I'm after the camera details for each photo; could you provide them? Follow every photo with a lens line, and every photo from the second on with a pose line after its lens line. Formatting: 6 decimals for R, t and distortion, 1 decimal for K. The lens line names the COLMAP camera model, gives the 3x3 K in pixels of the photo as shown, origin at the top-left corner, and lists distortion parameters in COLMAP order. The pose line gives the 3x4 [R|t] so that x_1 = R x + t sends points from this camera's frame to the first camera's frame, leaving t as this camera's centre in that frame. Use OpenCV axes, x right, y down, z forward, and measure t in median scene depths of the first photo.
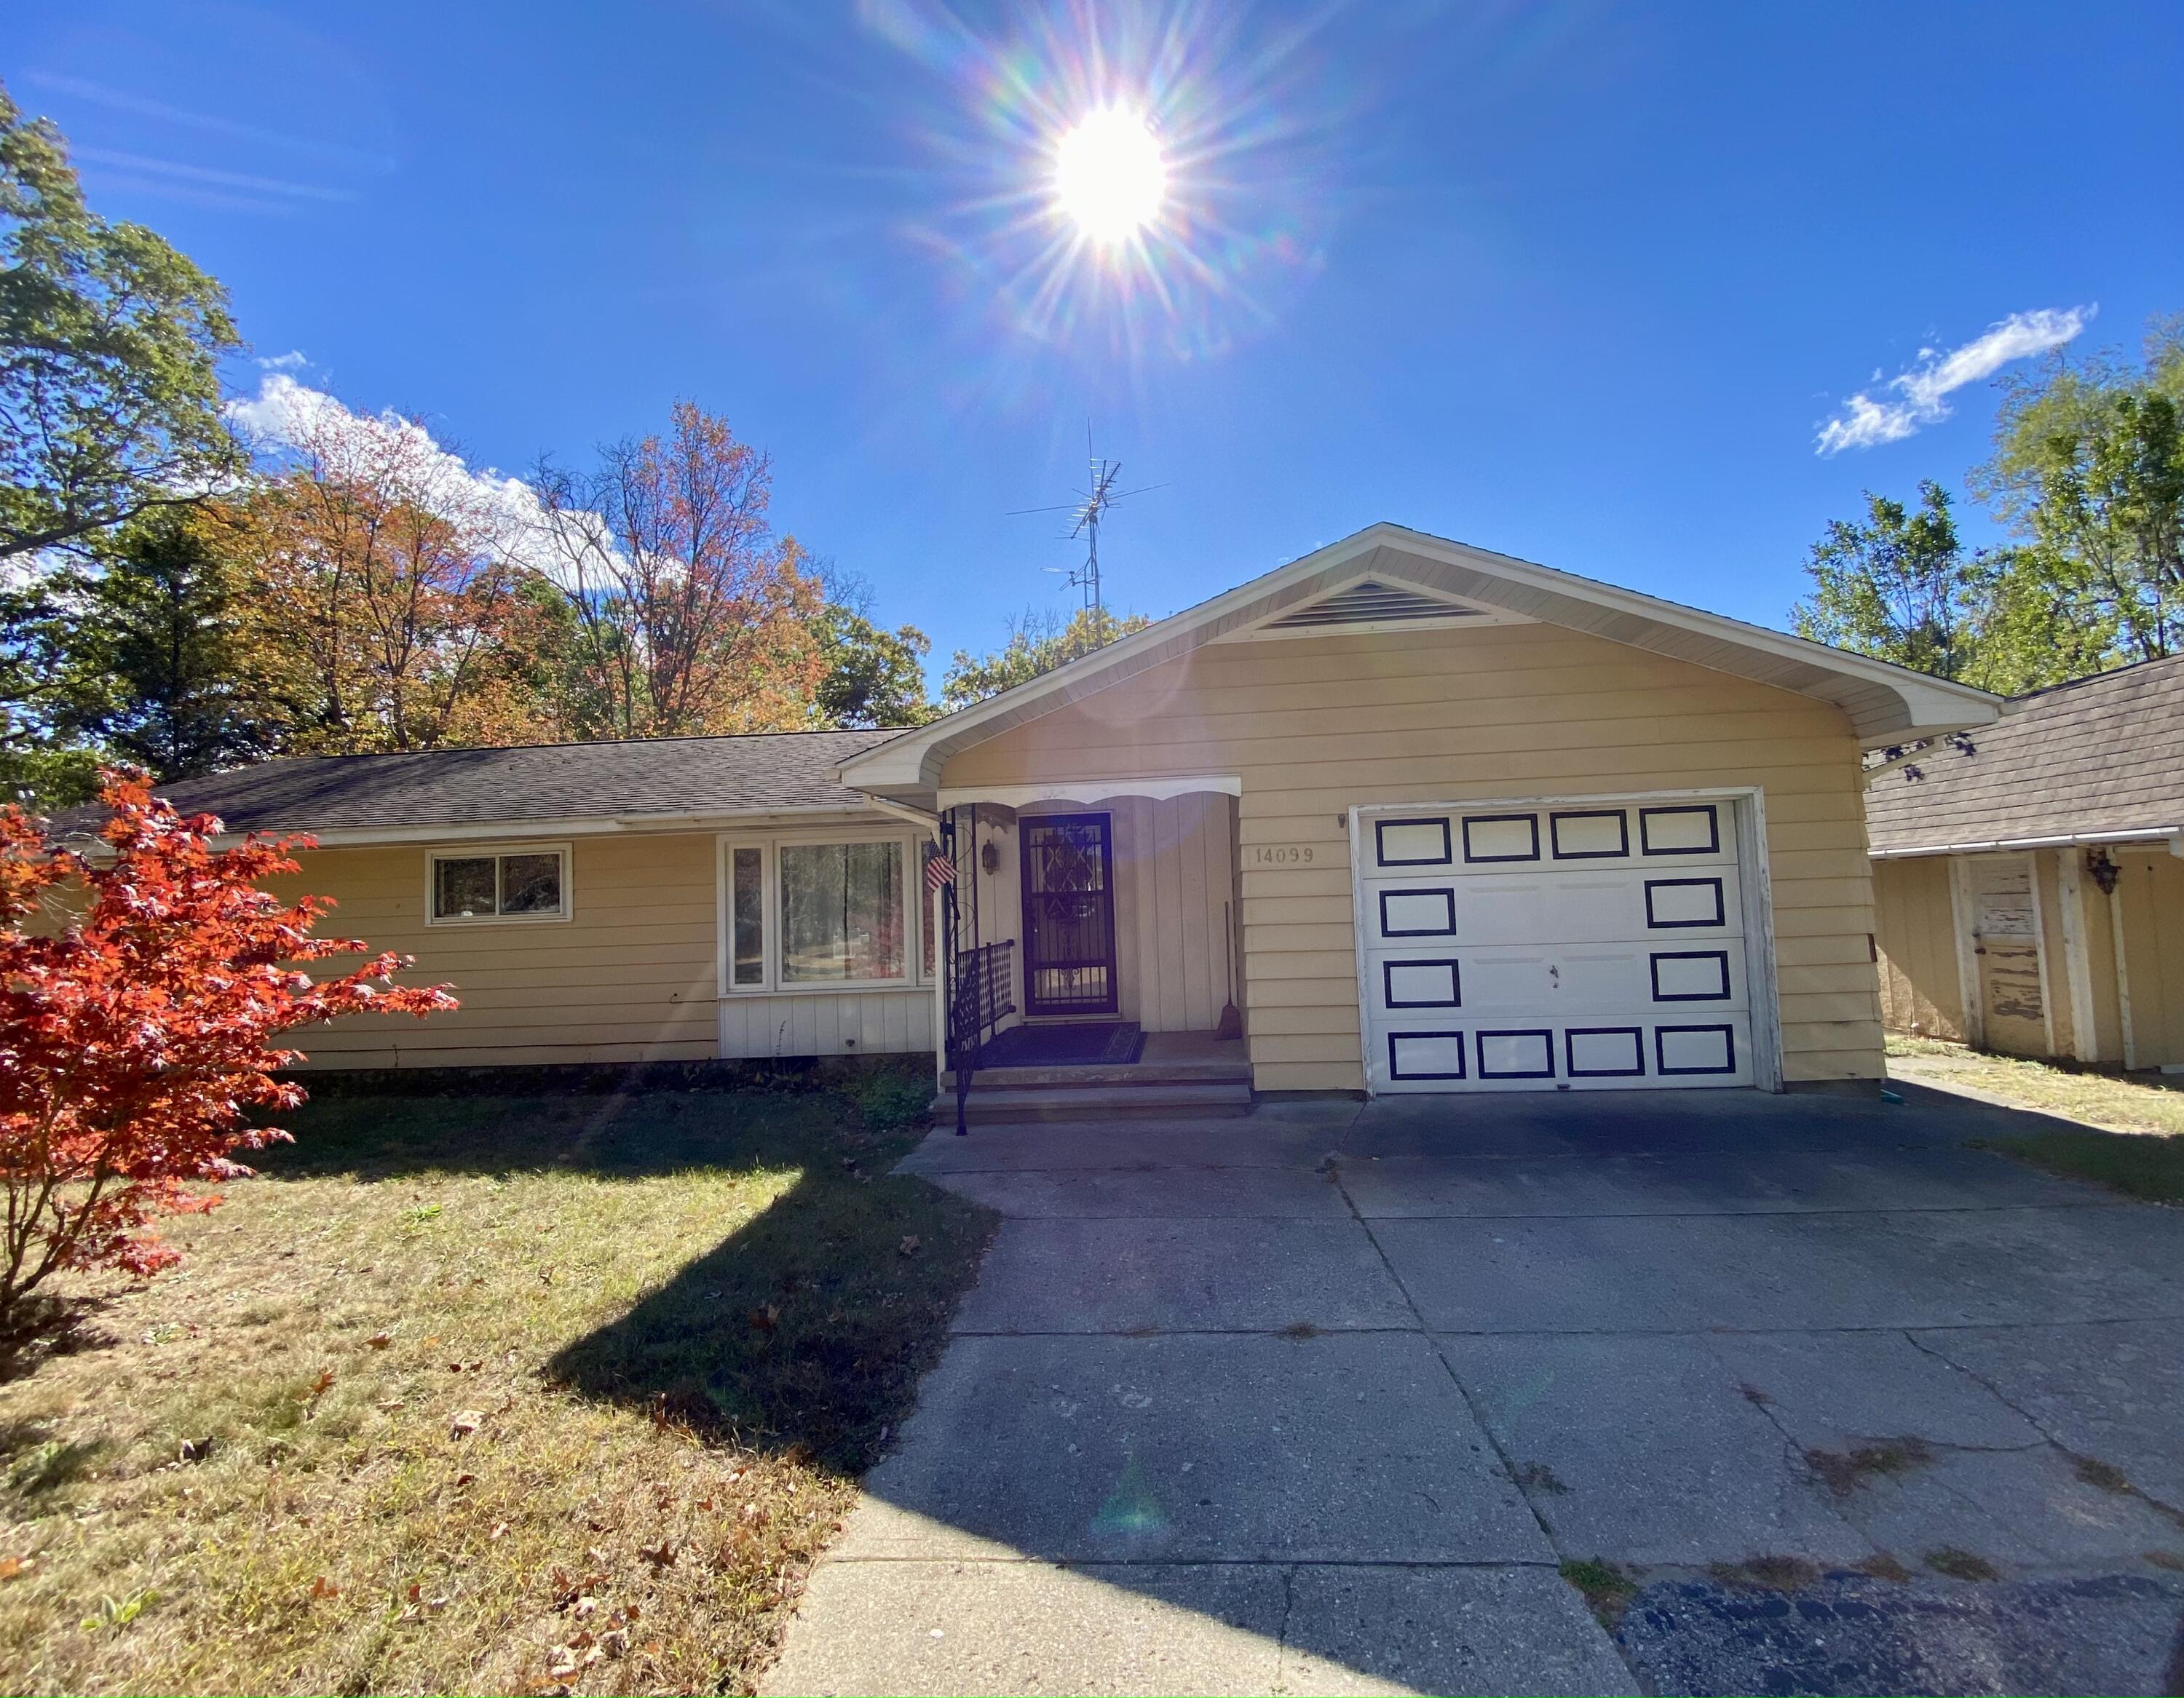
lens RADIAL K [[921.2, 0, 1114.0], [0, 921.2, 849.0], [0, 0, 1]] dist [-0.006377, -0.003131]
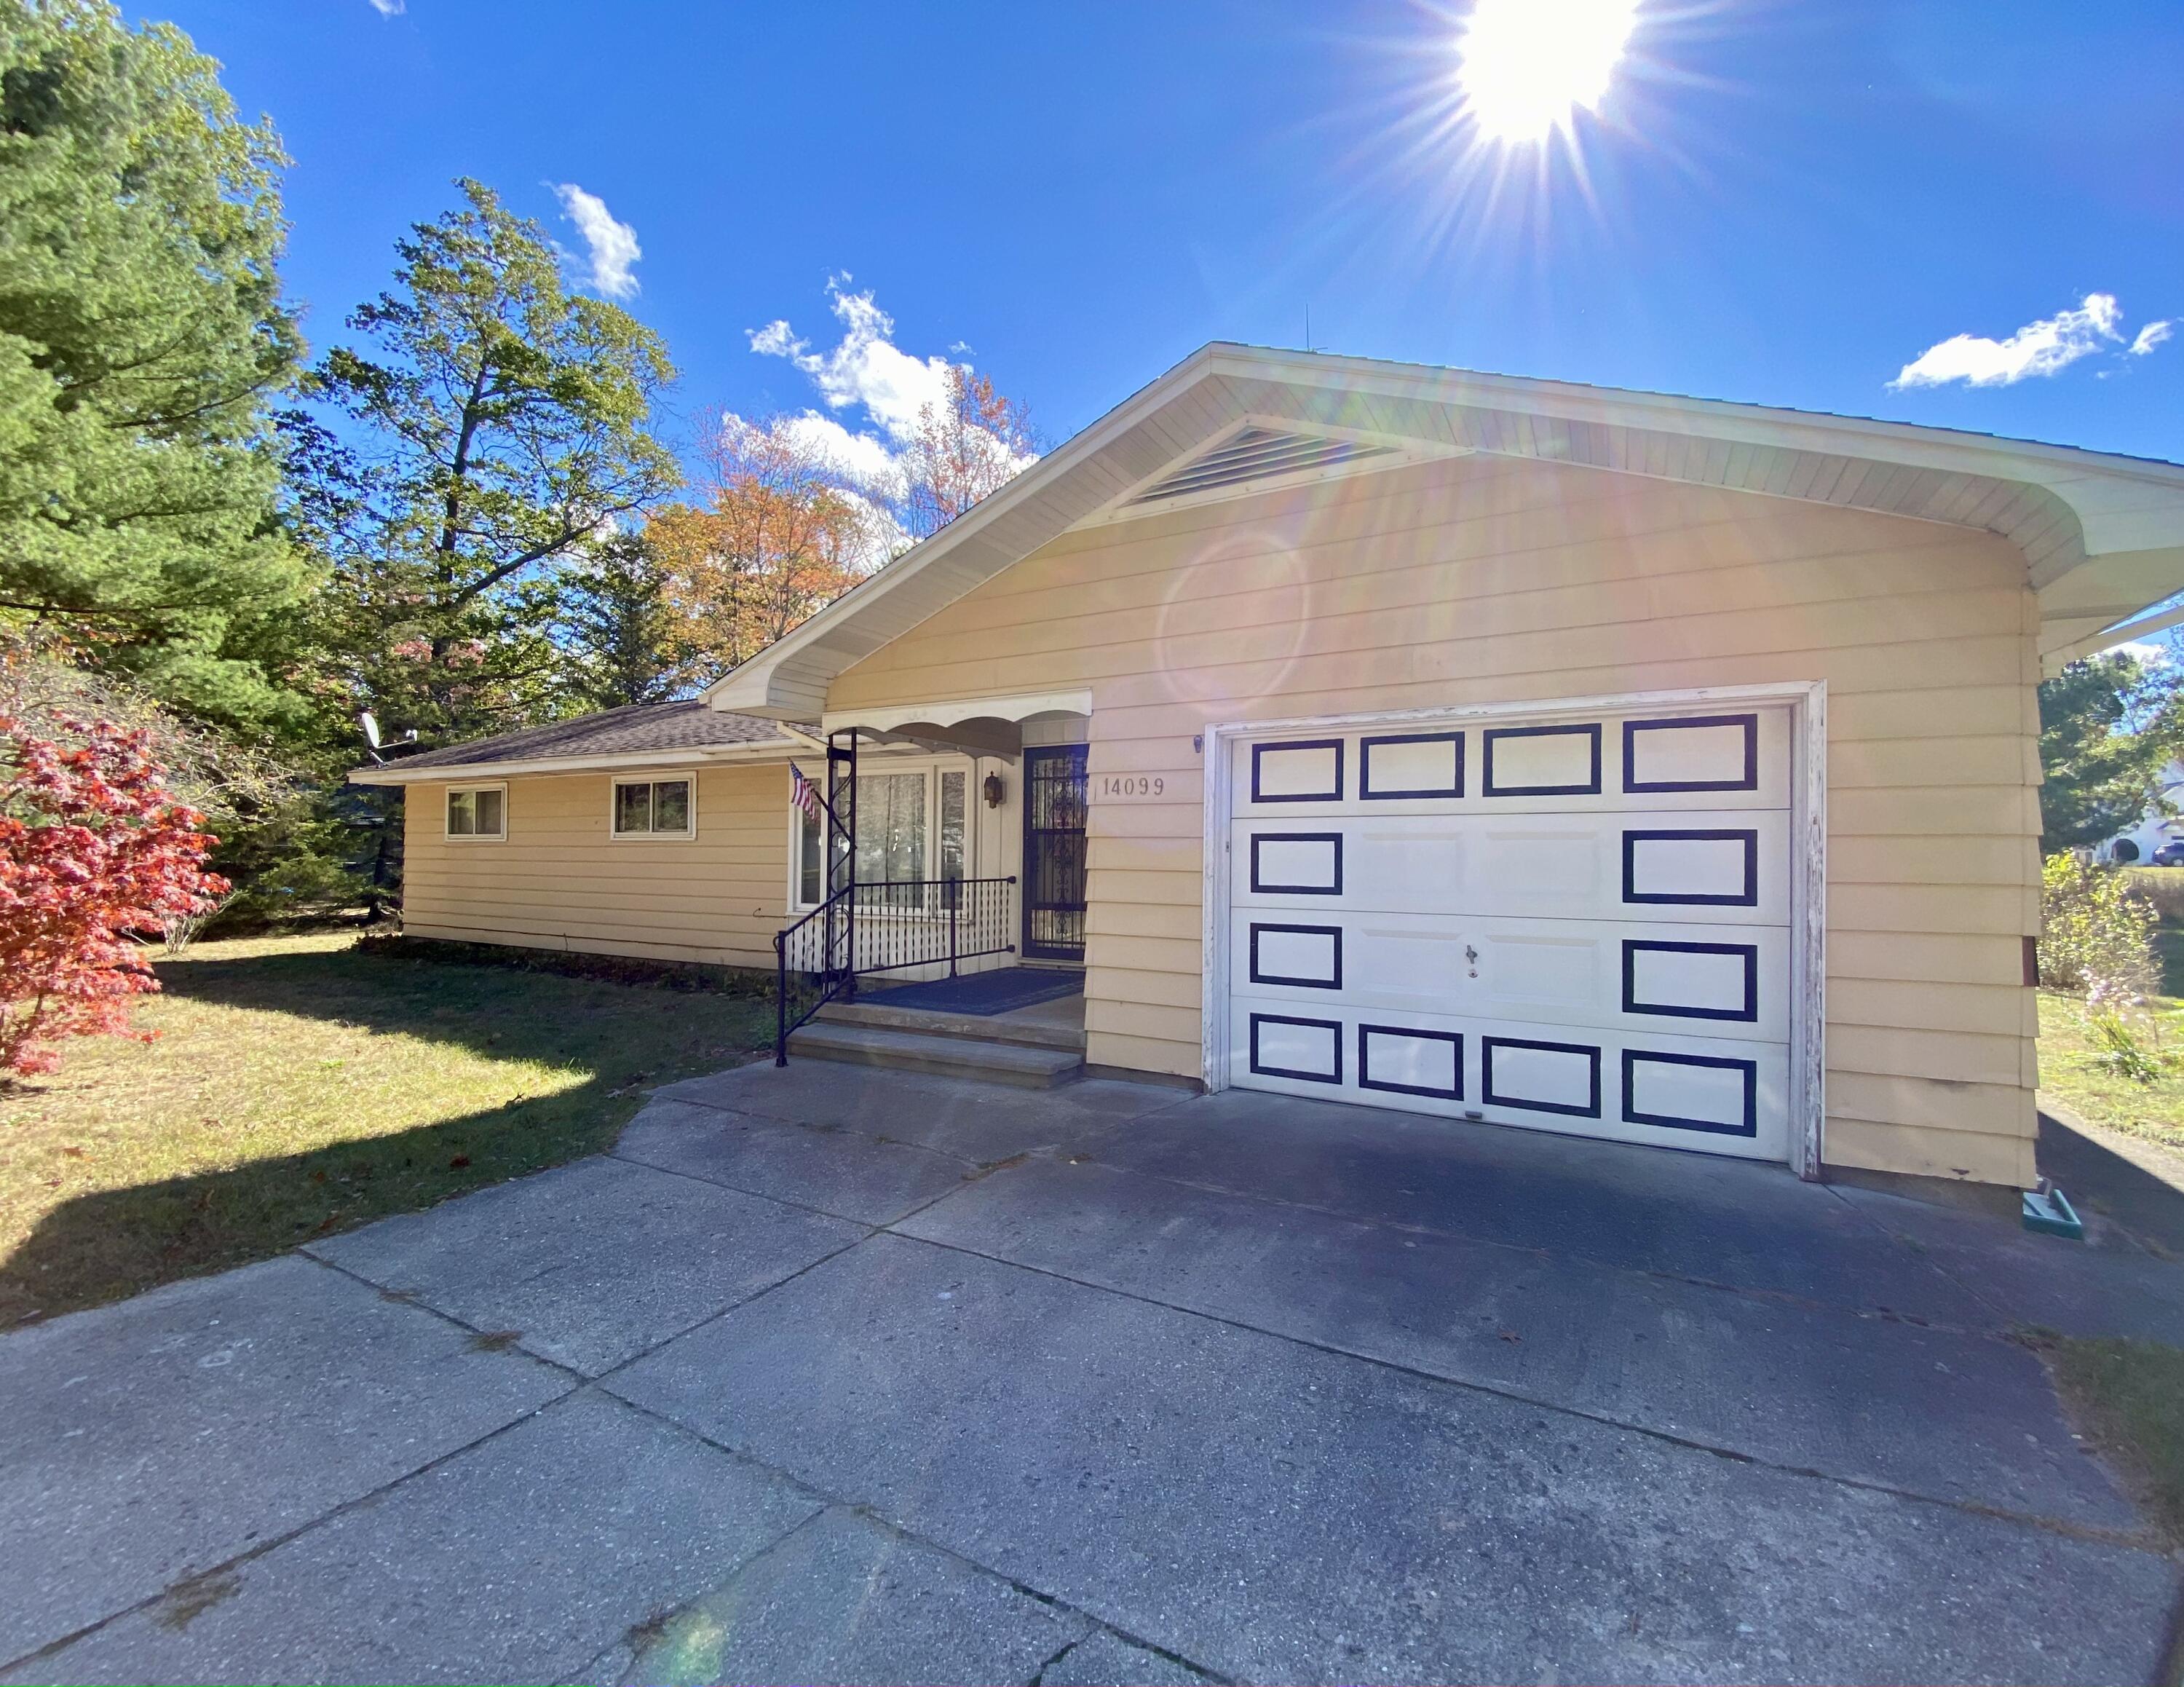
lens RADIAL K [[921.4, 0, 1086.6], [0, 921.4, 835.2], [0, 0, 1]] dist [-0.006377, -0.003131]
pose [[0.911660, 0.034174, -0.409521, 0.497404], [-0.013151, 0.998452, 0.054044, 0.006873], [0.410734, -0.043884, 0.910698, 0.235762]]
